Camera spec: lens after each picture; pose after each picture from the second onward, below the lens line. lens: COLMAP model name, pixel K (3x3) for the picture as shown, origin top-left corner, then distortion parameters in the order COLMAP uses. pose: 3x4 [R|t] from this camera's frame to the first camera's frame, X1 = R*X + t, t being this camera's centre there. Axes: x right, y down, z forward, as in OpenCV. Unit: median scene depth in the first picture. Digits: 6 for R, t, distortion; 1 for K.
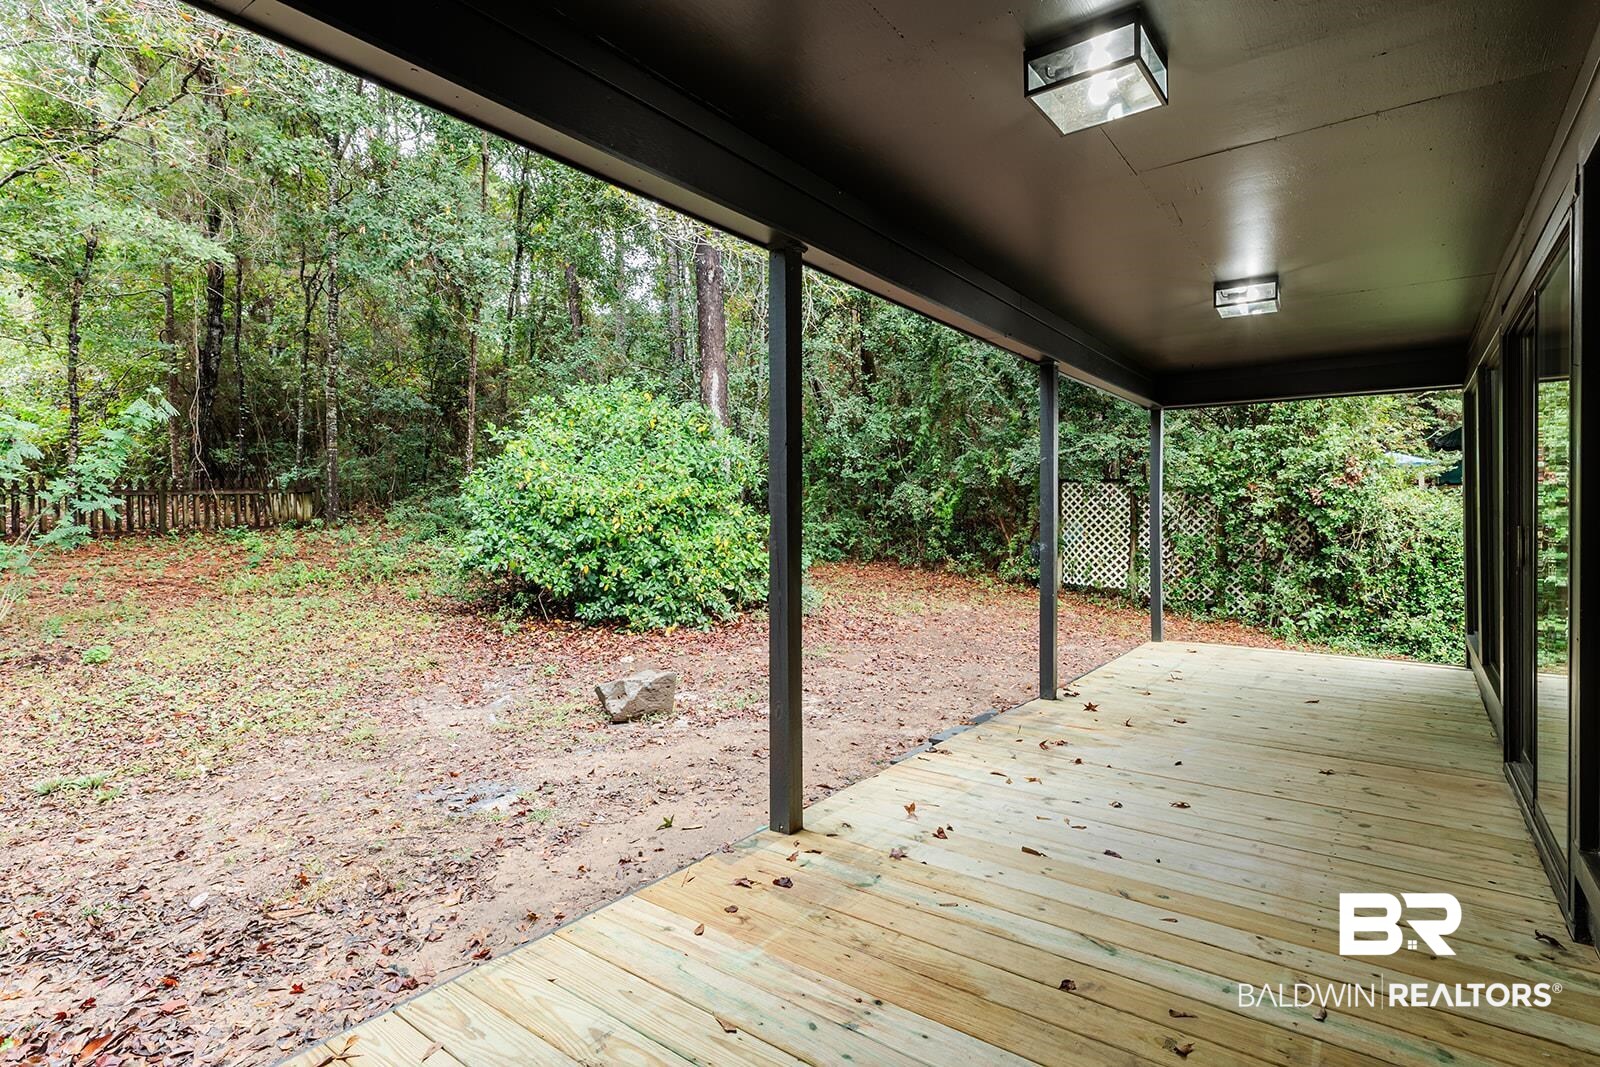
lens RADIAL K [[788.9, 0, 799.2], [0, 788.9, 517.3], [0, 0, 1]] dist [0.000040, -0.000170]
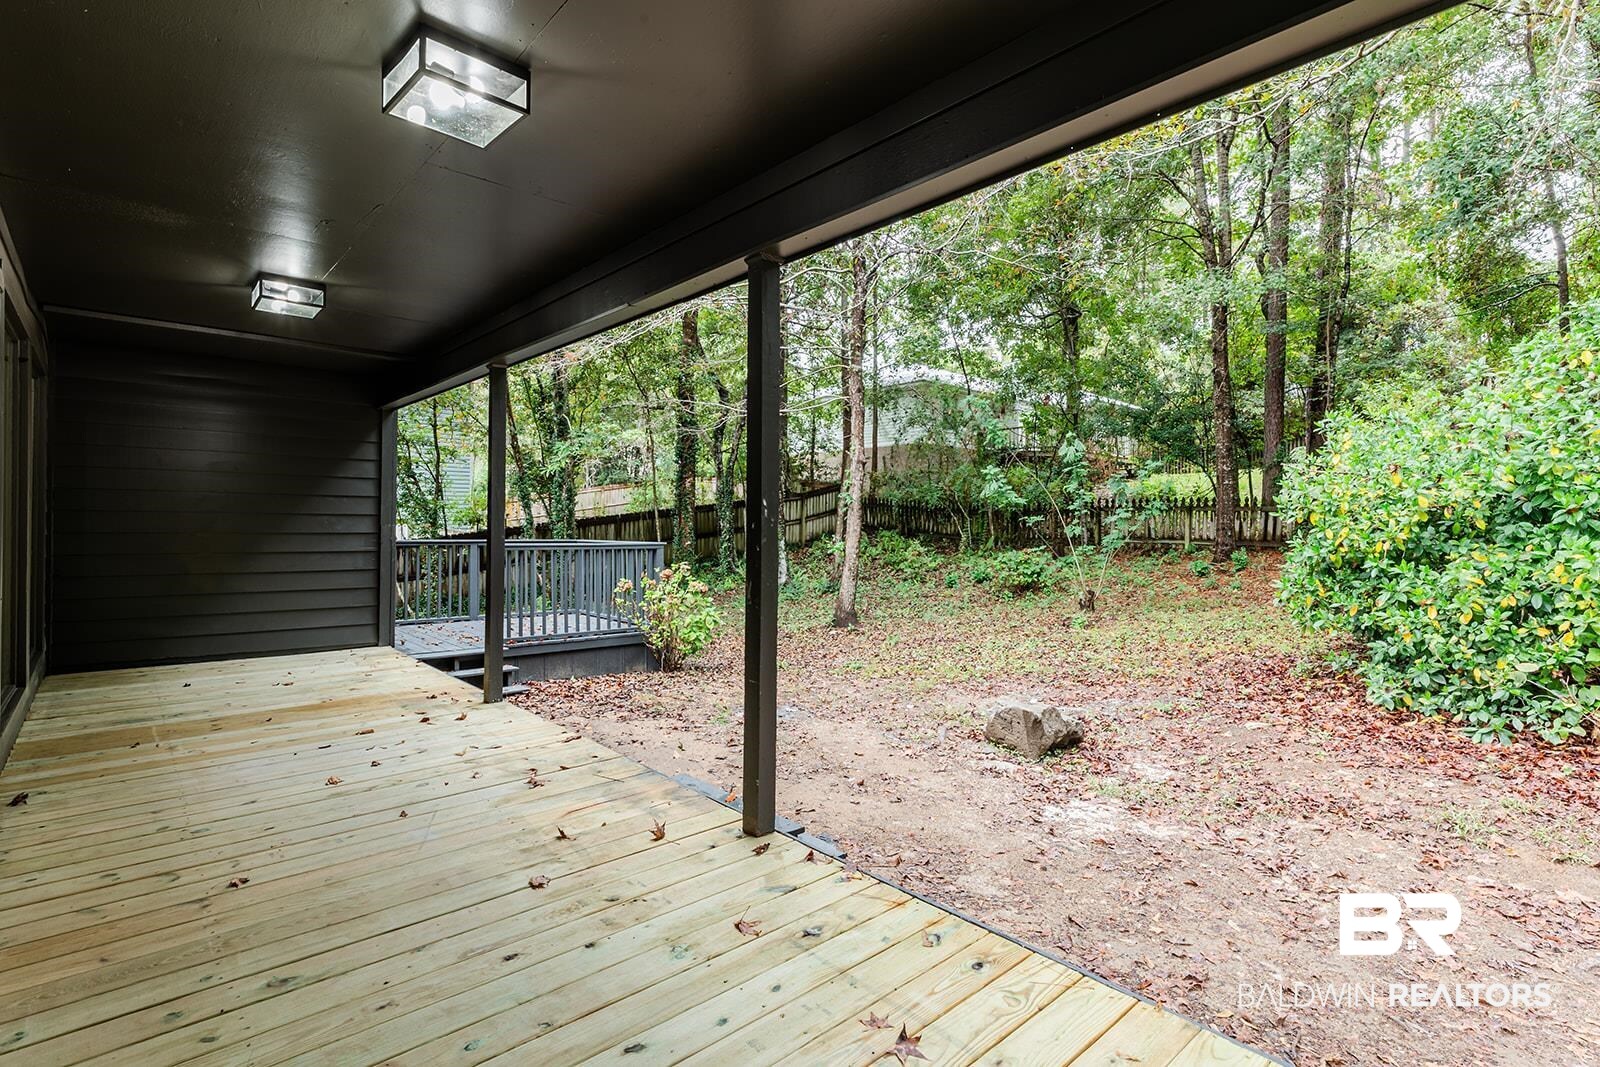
lens RADIAL K [[772.1, 0, 802.9], [0, 772.1, 524.8], [0, 0, 1]] dist [-0.001286, 0.000350]
pose [[-0.184368, -0.003426, -0.982851, 1.271689], [-0.003990, 0.999988, -0.002737, 0.002241], [0.982849, 0.003417, -0.184379, 1.642811]]
